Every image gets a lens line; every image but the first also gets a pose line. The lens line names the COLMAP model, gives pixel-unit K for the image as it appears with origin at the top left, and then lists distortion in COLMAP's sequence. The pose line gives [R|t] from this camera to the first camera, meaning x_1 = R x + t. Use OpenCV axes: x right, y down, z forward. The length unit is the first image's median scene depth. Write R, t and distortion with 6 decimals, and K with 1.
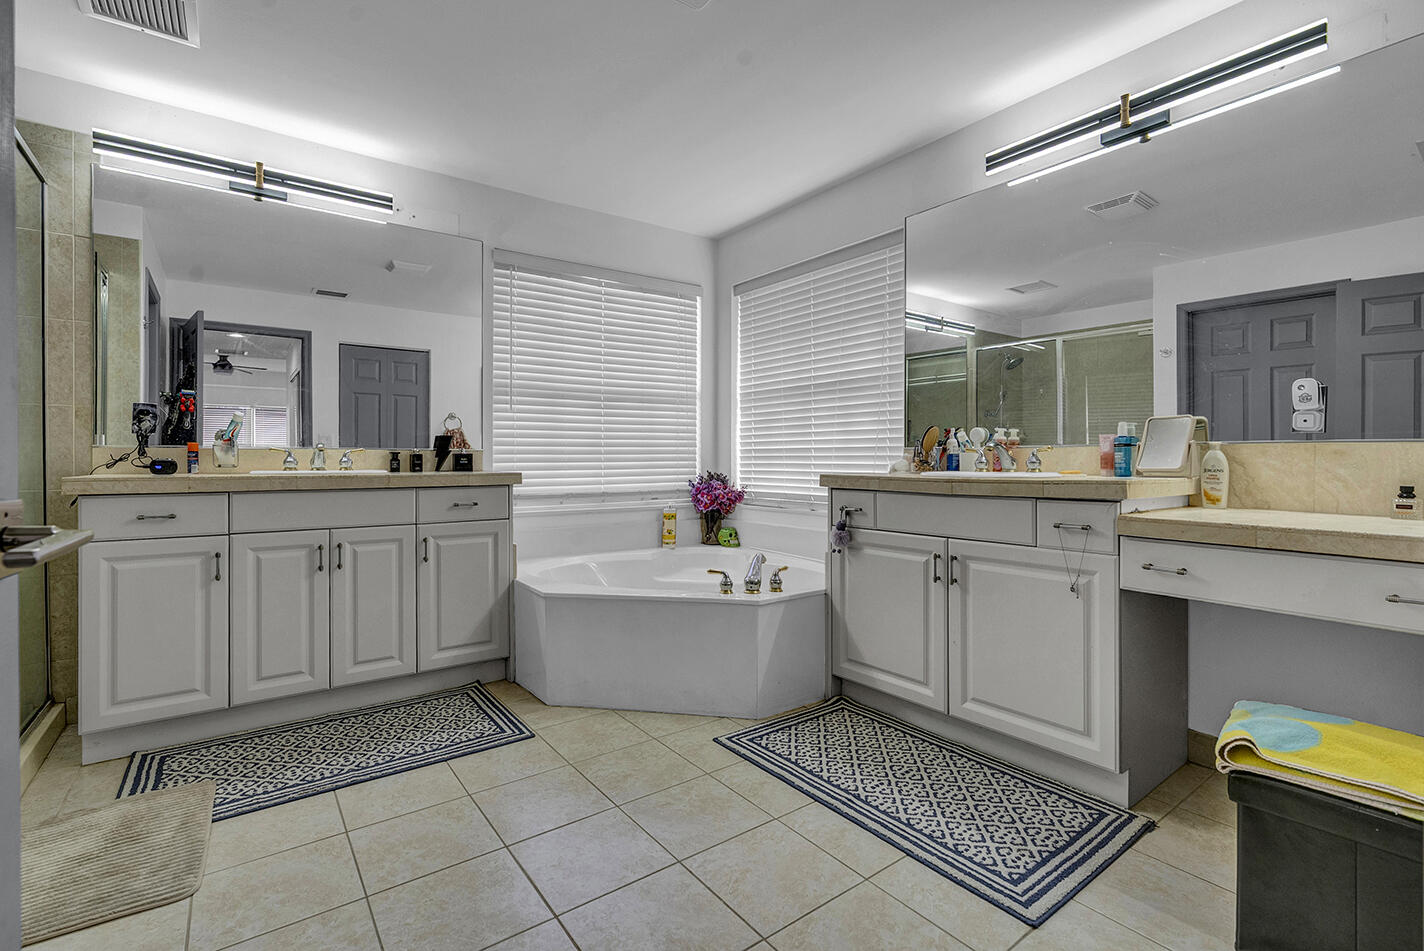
lens RADIAL K [[656.3, 0, 712.6], [0, 656.3, 462.9], [0, 0, 1]] dist [-0.003871, 0.000572]
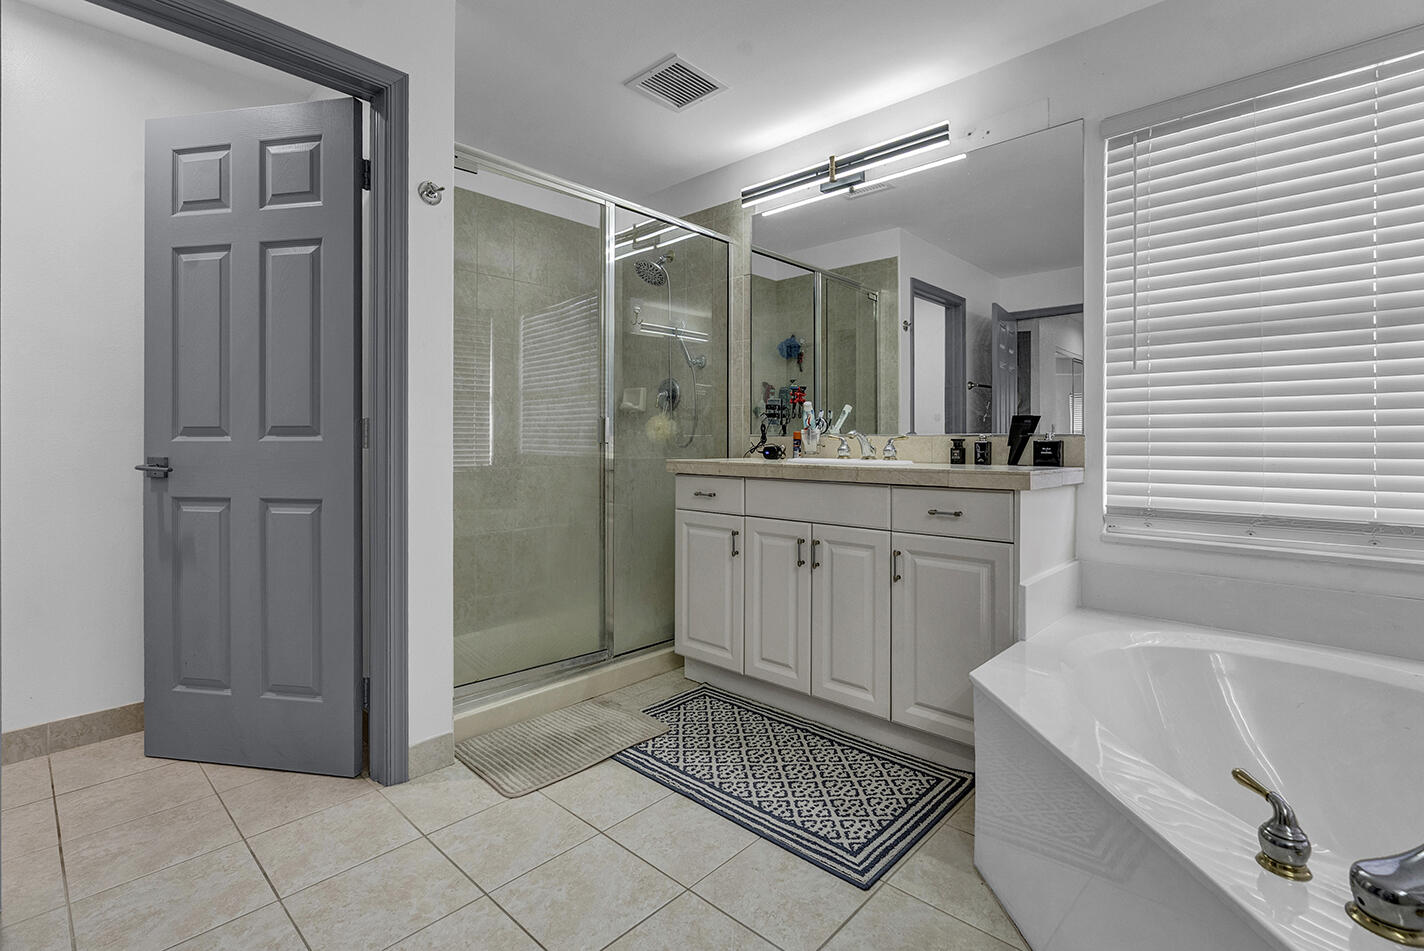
lens RADIAL K [[656.3, 0, 715.0], [0, 656.3, 442.3], [0, 0, 1]] dist [-0.003871, 0.000572]
pose [[0.186831, 0.001088, -0.982391, 0.298742], [-0.011110, 0.999938, -0.001006, -0.010577], [0.982329, 0.011102, 0.186832, 0.686638]]
